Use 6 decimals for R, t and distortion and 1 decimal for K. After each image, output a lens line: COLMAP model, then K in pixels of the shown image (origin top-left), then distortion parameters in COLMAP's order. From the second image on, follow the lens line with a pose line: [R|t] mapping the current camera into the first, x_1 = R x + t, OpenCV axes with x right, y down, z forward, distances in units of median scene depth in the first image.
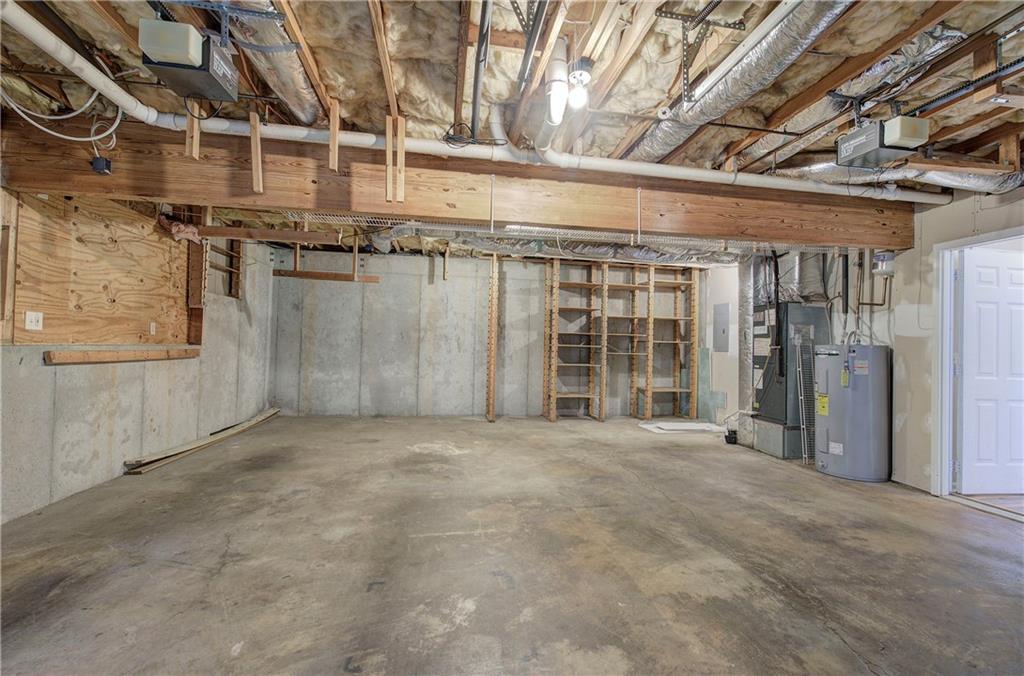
lens RADIAL K [[432.5, 0, 512.0], [0, 432.5, 340.9], [0, 0, 1]] dist [-0.003430, -0.000164]
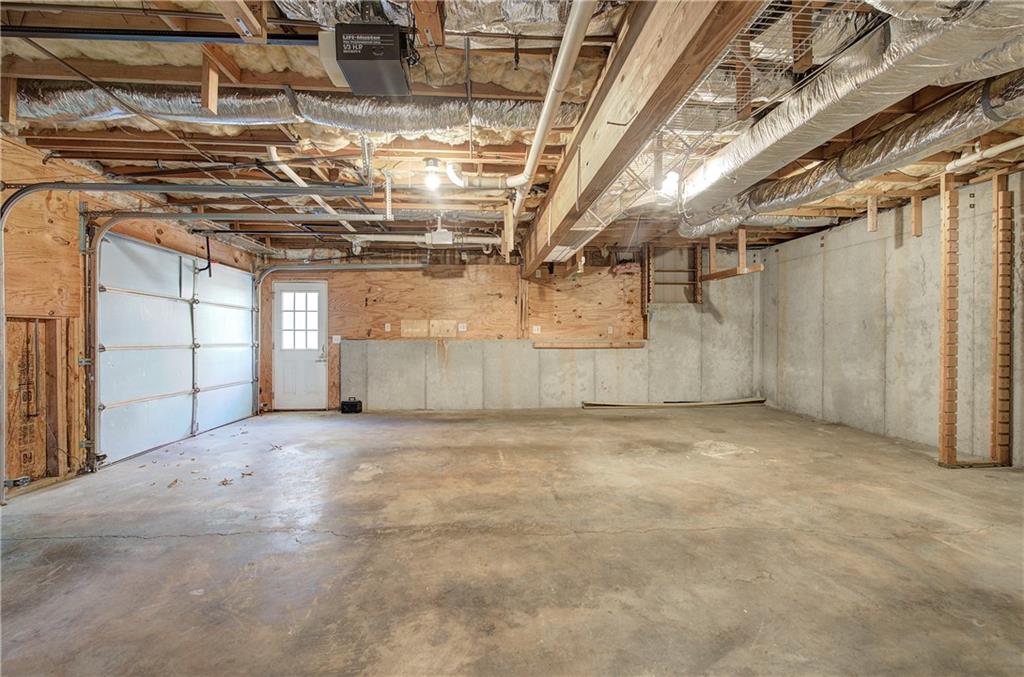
lens RADIAL K [[432.5, 0, 511.7], [0, 432.5, 338.5], [0, 0, 1]] dist [-0.003430, -0.000164]
pose [[-0.079479, -0.013820, -0.996741, 1.132739], [0.013038, 0.999804, -0.014902, 0.032049], [0.996751, -0.014180, -0.079284, 0.924290]]
